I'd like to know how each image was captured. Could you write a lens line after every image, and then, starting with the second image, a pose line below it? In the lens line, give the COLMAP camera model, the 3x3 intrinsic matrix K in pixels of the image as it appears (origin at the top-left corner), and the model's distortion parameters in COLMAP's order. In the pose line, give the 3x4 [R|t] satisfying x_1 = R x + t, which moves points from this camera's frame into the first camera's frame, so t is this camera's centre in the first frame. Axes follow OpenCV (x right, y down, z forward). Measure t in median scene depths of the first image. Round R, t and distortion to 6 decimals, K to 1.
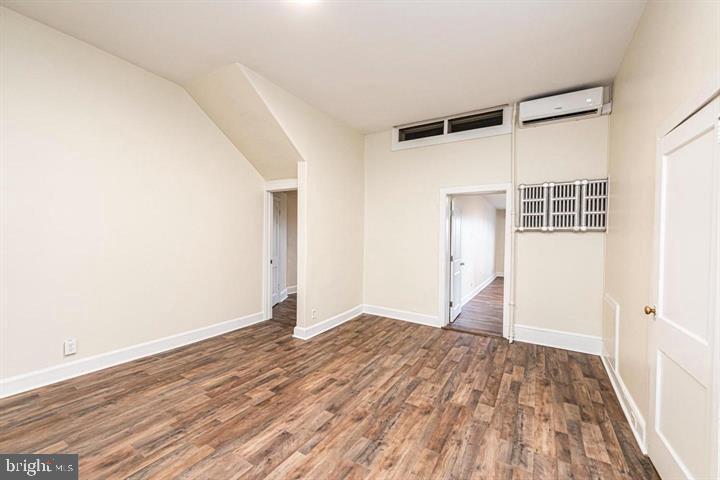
lens RADIAL K [[292.8, 0, 364.3], [0, 292.8, 239.2], [0, 0, 1]] dist [0.002259, -0.000644]
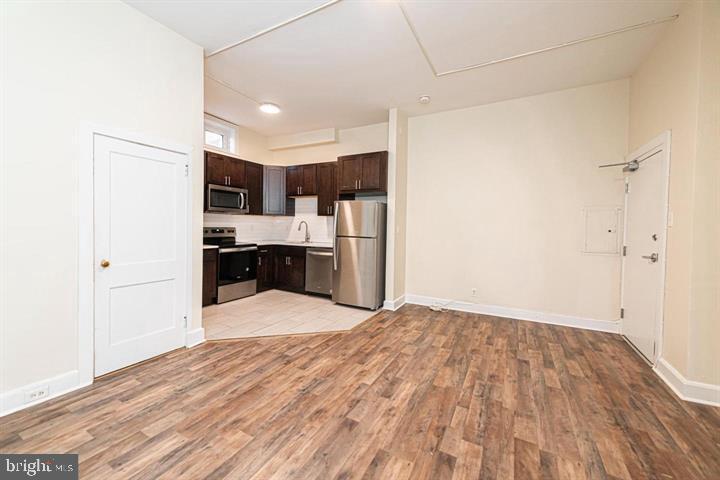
lens RADIAL K [[288.9, 0, 349.0], [0, 288.9, 234.2], [0, 0, 1]] dist [0.000236, -0.000140]
pose [[-0.999198, -0.032587, -0.023250, -0.054861], [-0.033550, 0.998542, 0.042295, 0.009070], [0.021838, 0.043041, -0.998835, 1.423311]]
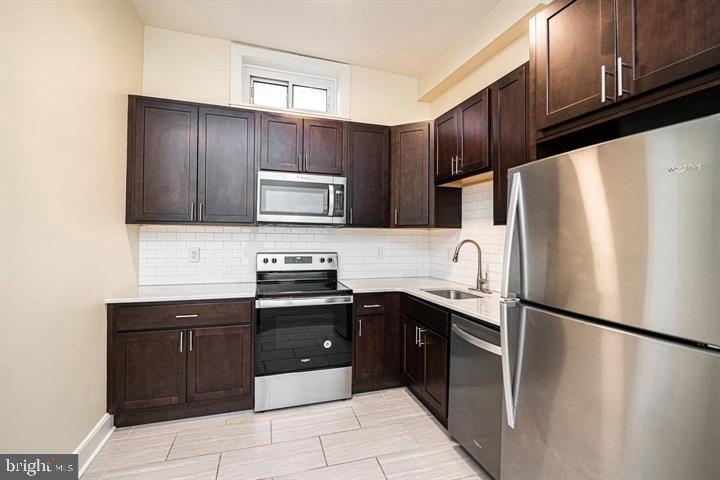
lens RADIAL K [[328.3, 0, 366.4], [0, 328.3, 236.9], [0, 0, 1]] dist [-0.017219, 0.000020]
pose [[-0.758522, -0.024079, 0.651202, -0.166686], [-0.015040, 0.999698, 0.019447, -0.006841], [-0.651474, 0.004957, -0.758655, 0.341515]]
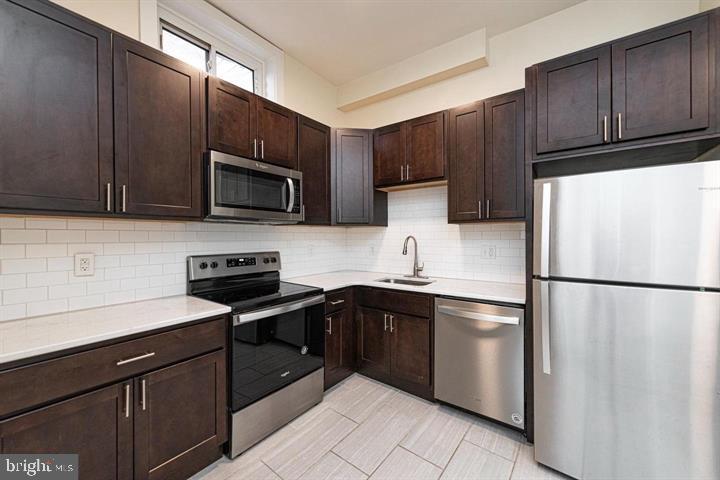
lens RADIAL K [[286.1, 0, 360.0], [0, 286.1, 240.0], [0, 0, 1]] dist [0.013085, 0.000022]
pose [[-0.994530, -0.012435, 0.103712, 0.280476], [-0.009993, 0.999661, 0.024038, 0.007609], [-0.103976, 0.022870, -0.994317, 0.436112]]
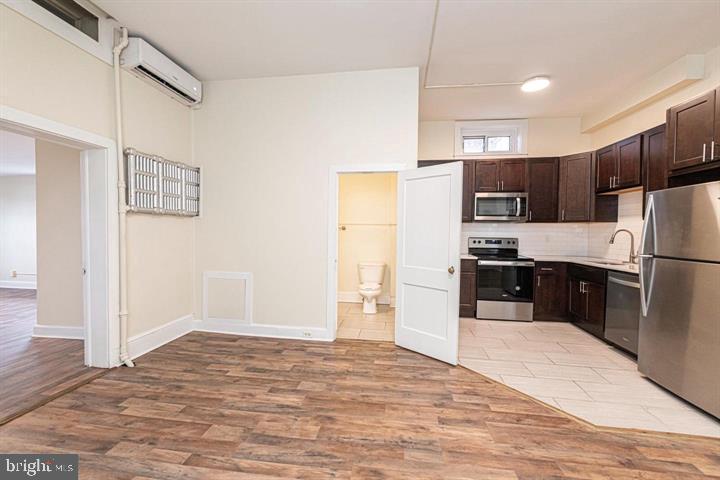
lens RADIAL K [[284.4, 0, 361.7], [0, 284.4, 238.9], [0, 0, 1]] dist [0.012122, -0.005094]
pose [[-0.399165, -0.046412, 0.915704, -0.468633], [-0.005983, 0.998829, 0.048017, 0.002852], [-0.916860, 0.013688, -0.398975, 0.984244]]
